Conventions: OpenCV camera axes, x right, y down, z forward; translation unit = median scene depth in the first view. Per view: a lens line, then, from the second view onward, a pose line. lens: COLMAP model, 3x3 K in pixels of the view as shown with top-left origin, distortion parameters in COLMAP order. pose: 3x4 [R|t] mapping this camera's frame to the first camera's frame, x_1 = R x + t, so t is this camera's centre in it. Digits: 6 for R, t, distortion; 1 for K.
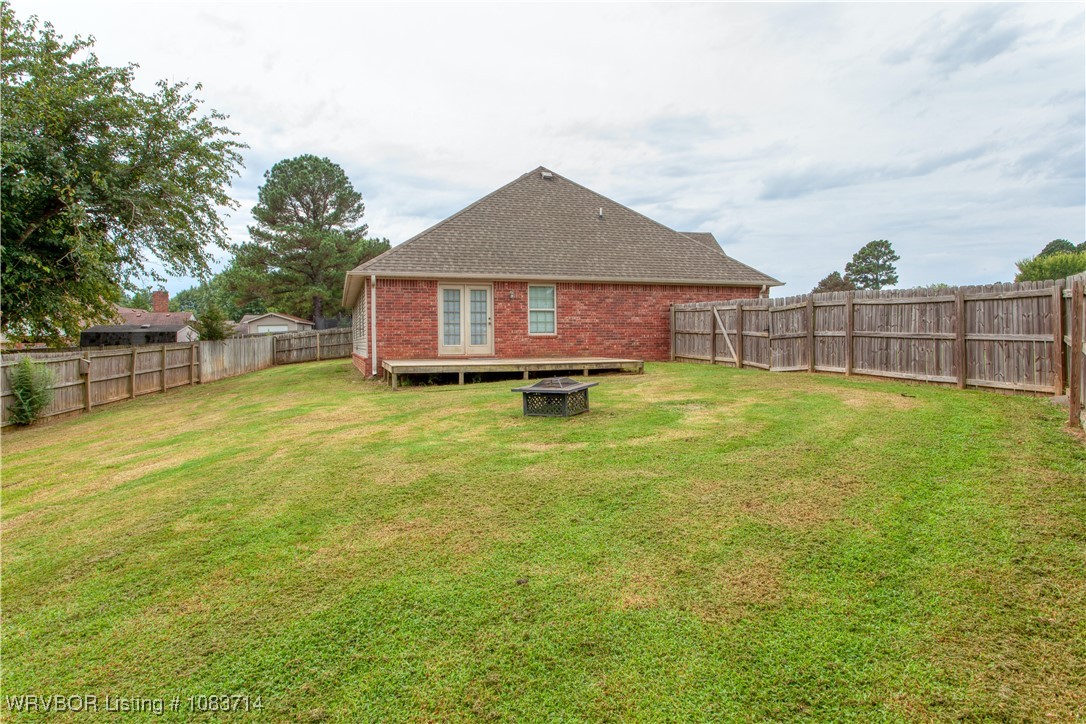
lens RADIAL K [[627.1, 0, 536.2], [0, 627.1, 357.5], [0, 0, 1]] dist [-0.002594, 0.001934]
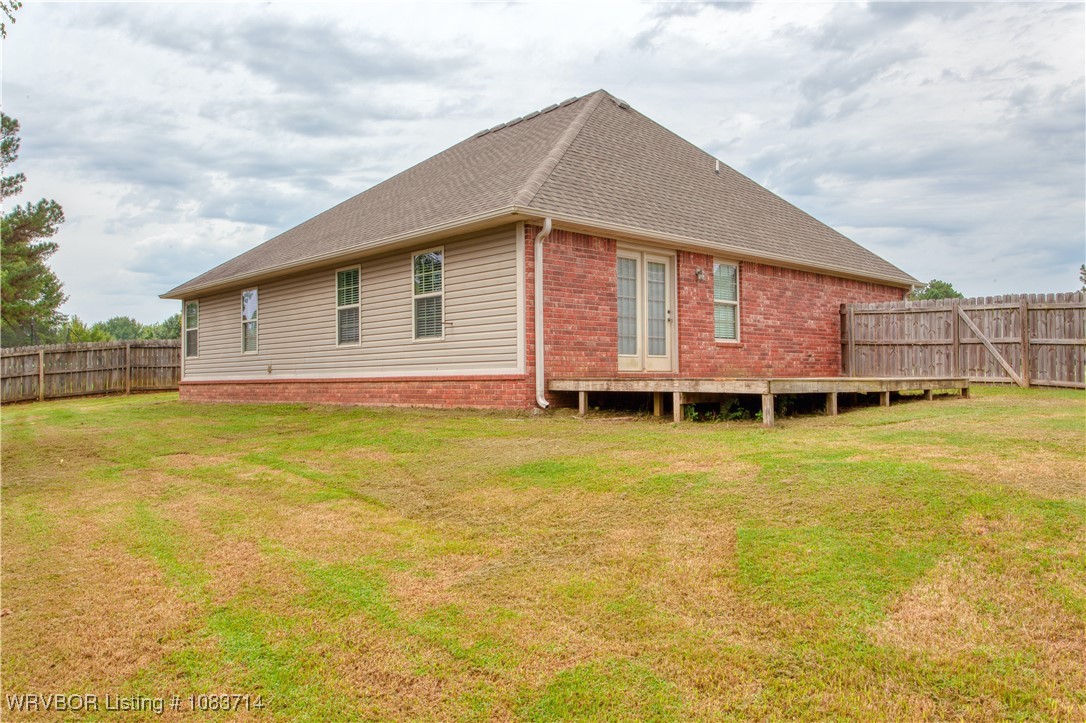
lens RADIAL K [[819.0, 0, 539.9], [0, 819.0, 362.2], [0, 0, 1]] dist [0.006967, 0.005473]
pose [[0.906876, 0.011845, 0.421232, -0.508032], [0.010162, 0.998699, -0.049961, 0.023121], [-0.421275, 0.049589, 0.905576, 0.346789]]
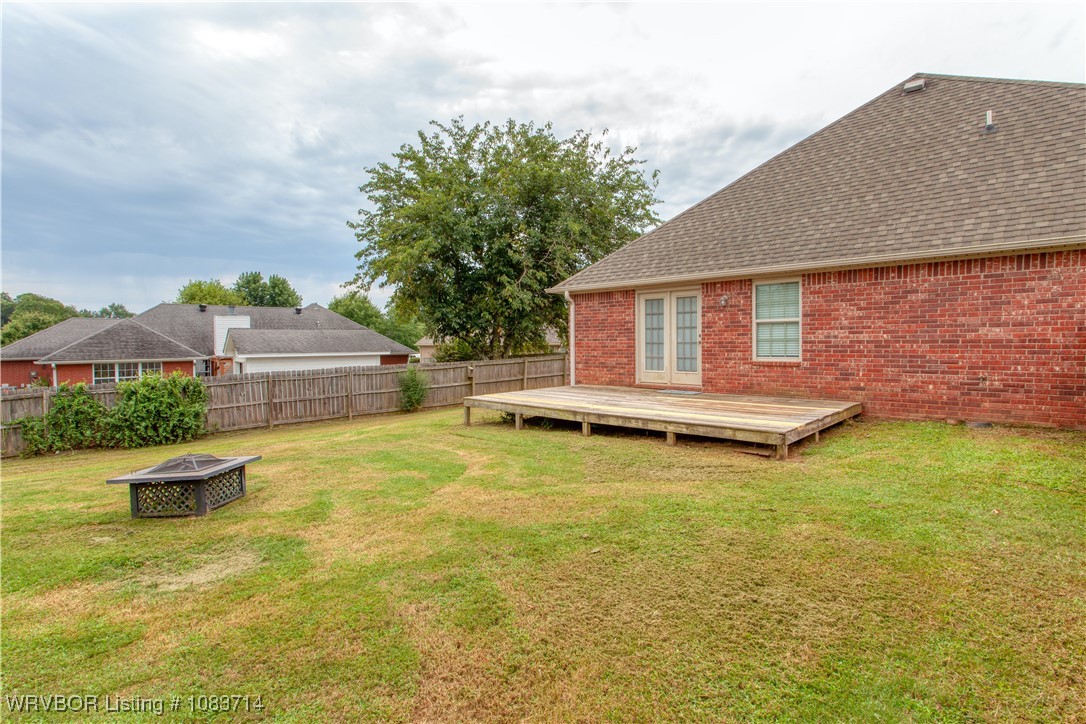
lens RADIAL K [[538.4, 0, 539.6], [0, 538.4, 354.5], [0, 0, 1]] dist [0.004668, 0.000524]
pose [[0.463959, 0.027689, -0.885424, 0.381873], [-0.016273, 0.999609, 0.022733, -0.051161], [0.885707, 0.003861, 0.464229, 0.547962]]
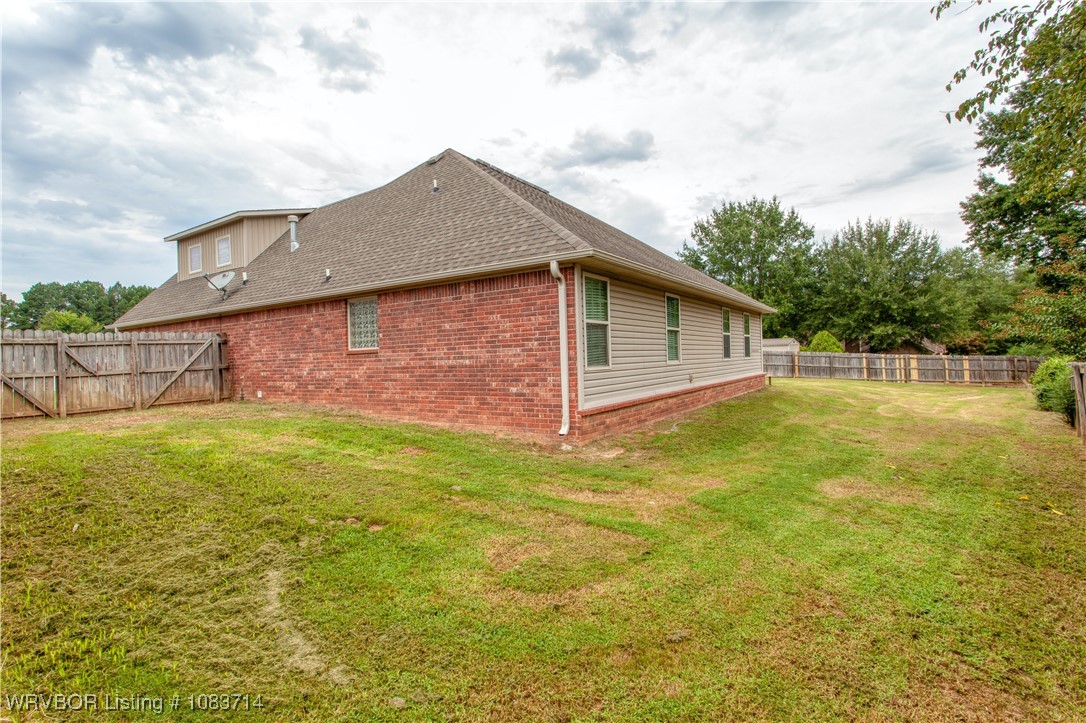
lens RADIAL K [[512.9, 0, 541.8], [0, 512.9, 361.1], [0, 0, 1]] dist [0.000827, 0.001047]
pose [[-0.613573, 0.024949, 0.789244, -0.782492], [0.054515, 0.998454, 0.010818, -0.058704], [-0.787754, 0.049663, -0.613984, 1.894767]]
